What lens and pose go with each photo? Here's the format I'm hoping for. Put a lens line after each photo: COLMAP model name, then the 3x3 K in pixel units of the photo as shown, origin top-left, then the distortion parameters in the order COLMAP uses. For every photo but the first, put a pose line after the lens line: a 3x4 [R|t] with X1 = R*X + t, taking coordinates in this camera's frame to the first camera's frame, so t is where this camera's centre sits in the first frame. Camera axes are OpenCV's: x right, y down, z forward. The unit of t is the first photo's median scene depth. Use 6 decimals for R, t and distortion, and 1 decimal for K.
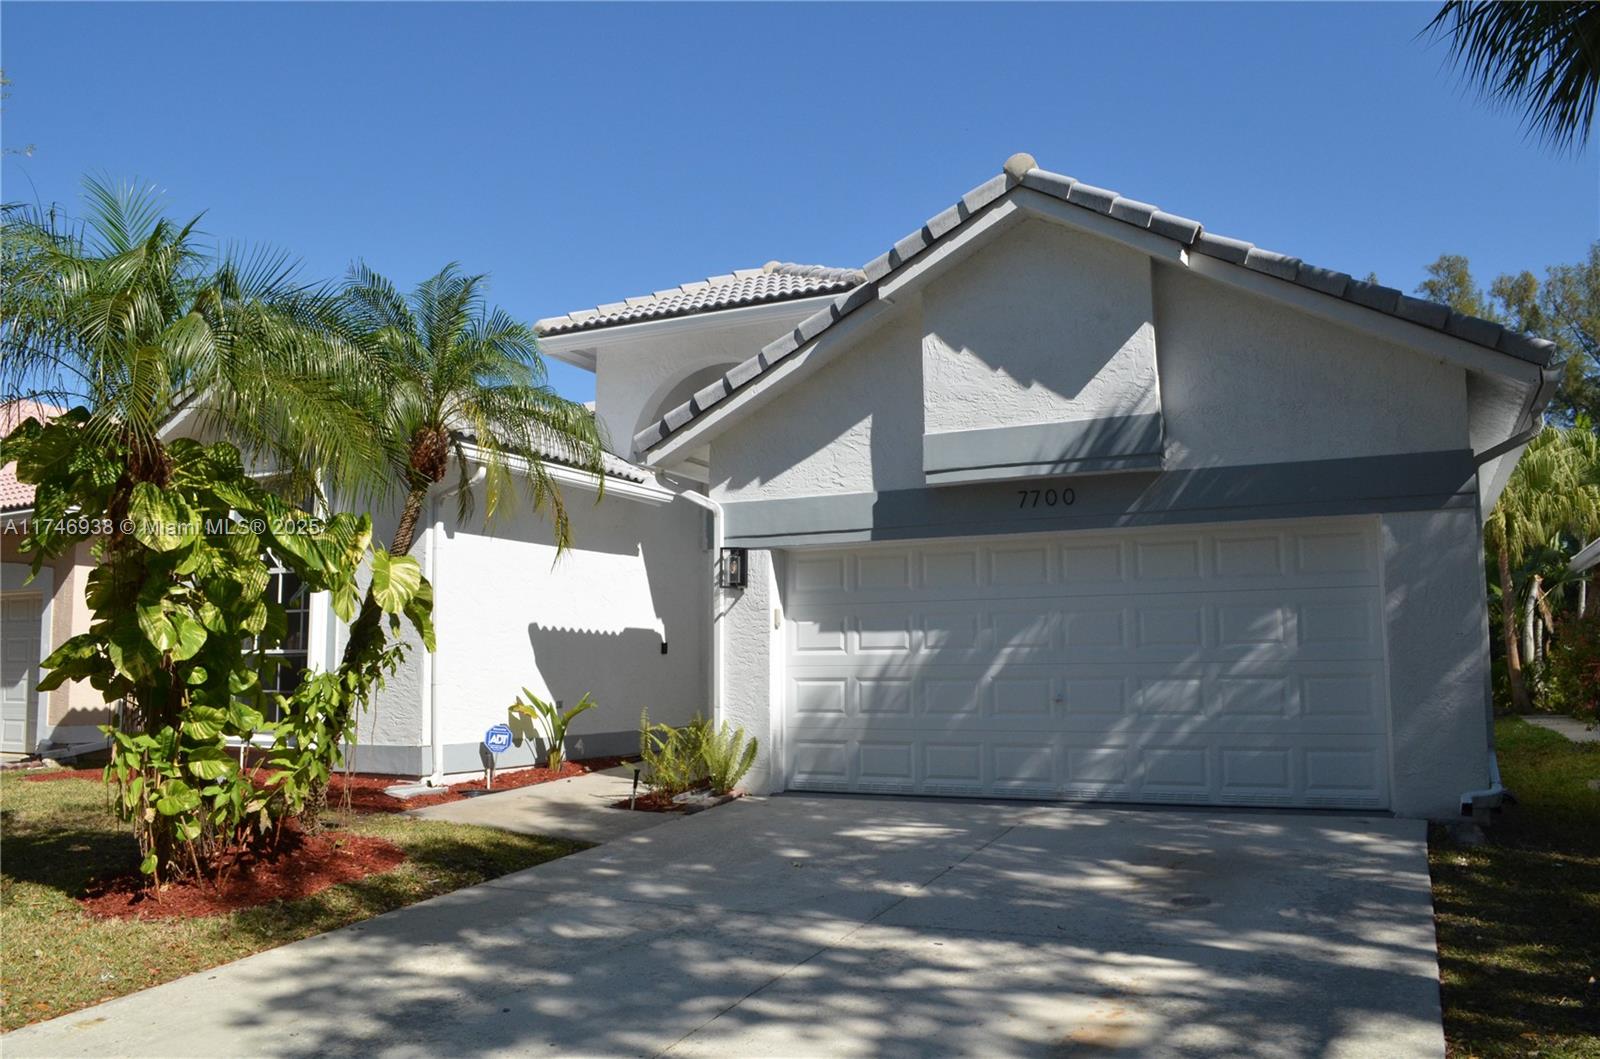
lens RADIAL K [[1258.1, 0, 792.0], [0, 1258.1, 537.5], [0, 0, 1]] dist [-0.082491, 0.004159]
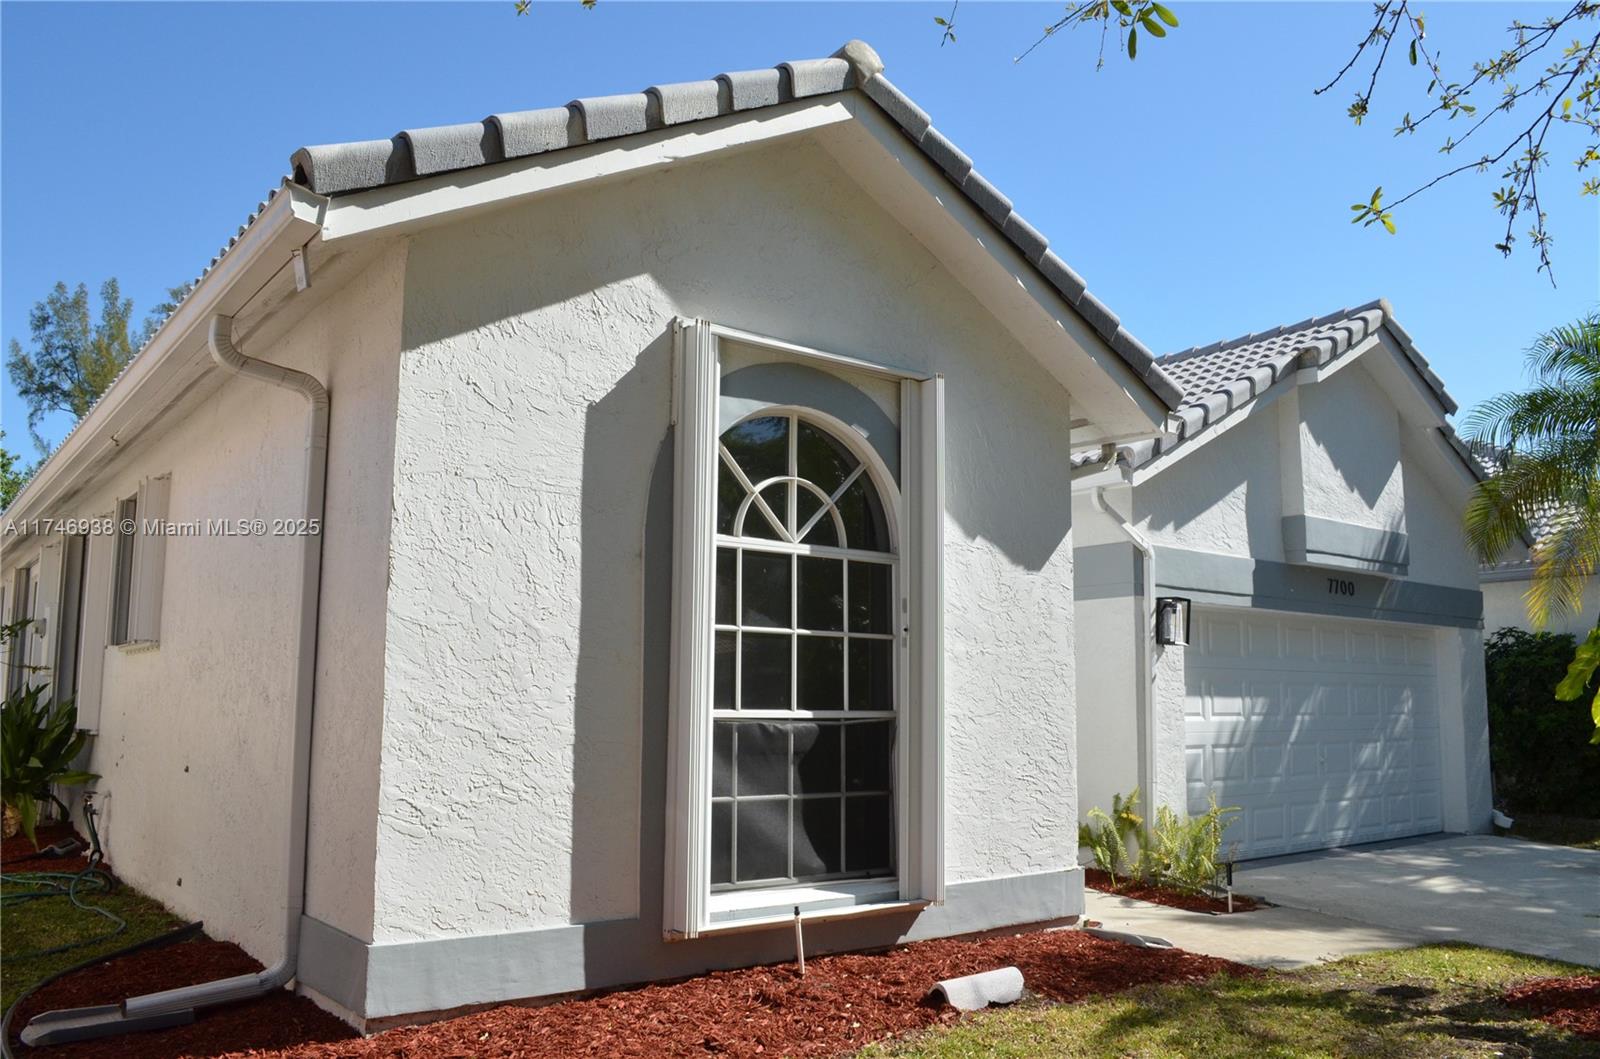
lens RADIAL K [[1258.1, 0, 811.6], [0, 1258.1, 530.2], [0, 0, 1]] dist [-0.082491, 0.004159]
pose [[0.421252, 0.134259, 0.896951, -1.035842], [-0.110094, 0.989238, -0.096367, 0.080339], [-0.900237, -0.058154, 0.431499, 0.940327]]
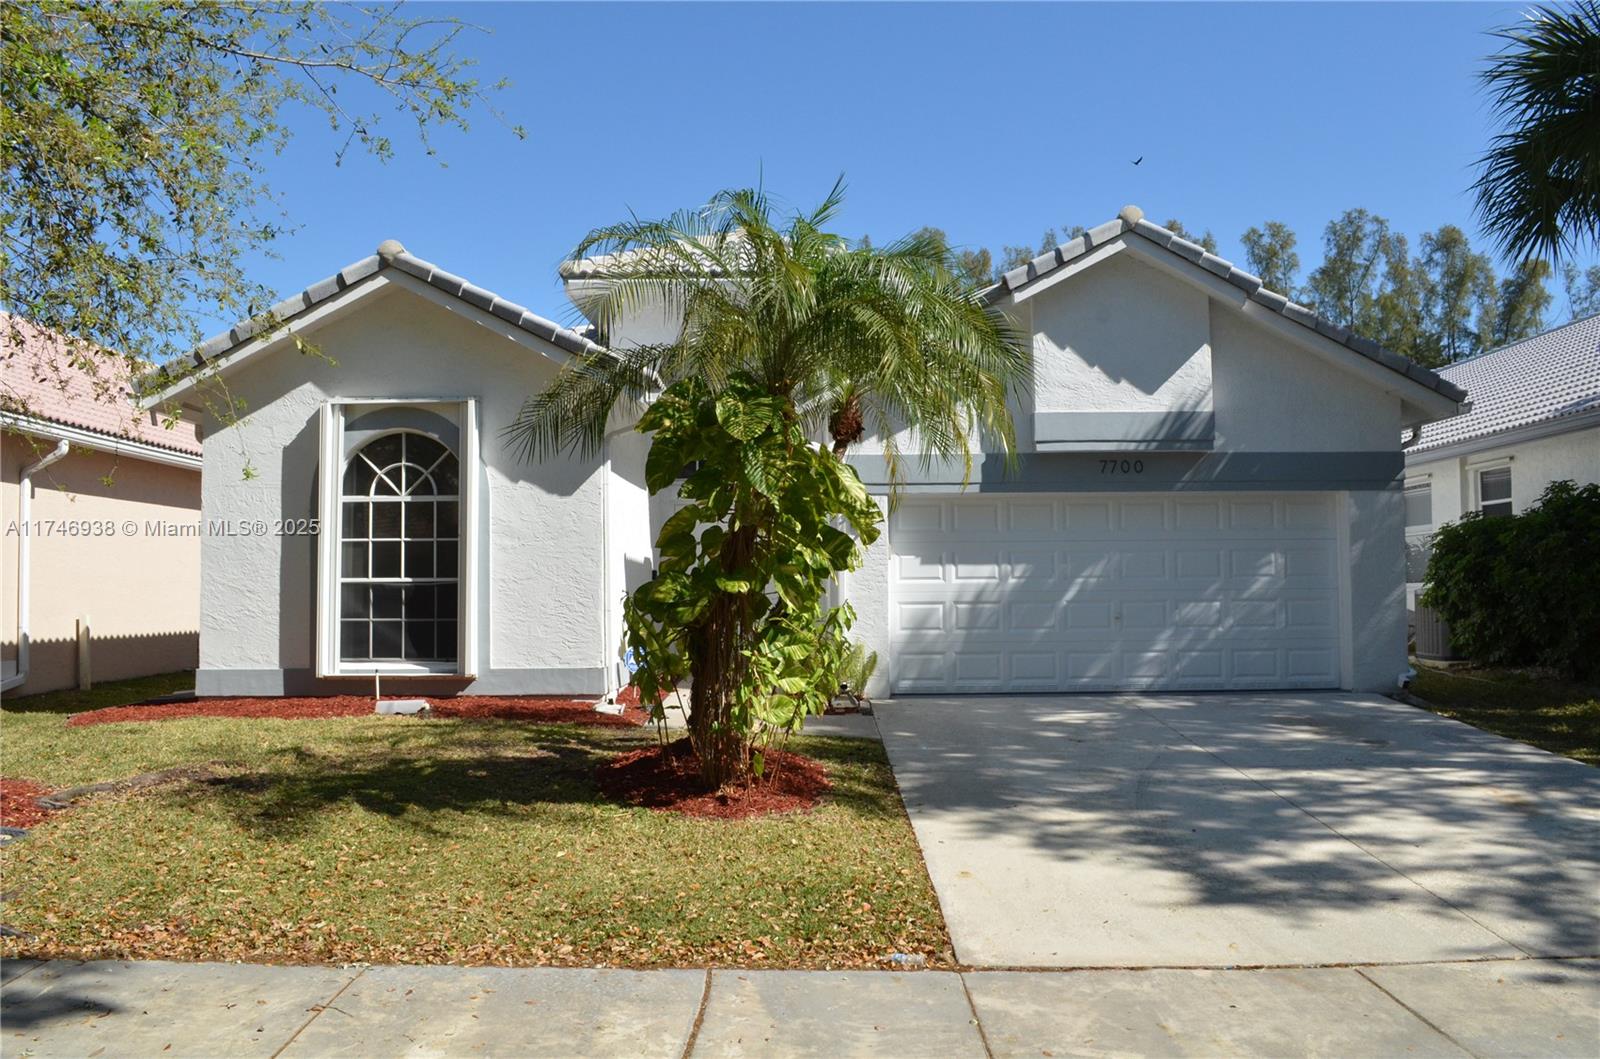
lens RADIAL K [[1258.1, 0, 794.3], [0, 1258.1, 527.7], [0, 0, 1]] dist [-0.082491, 0.004159]
pose [[0.898742, 0.019159, 0.438059, -0.685821], [-0.044099, 0.997929, 0.046831, -0.013473], [-0.436255, -0.061407, 0.897726, -0.046551]]
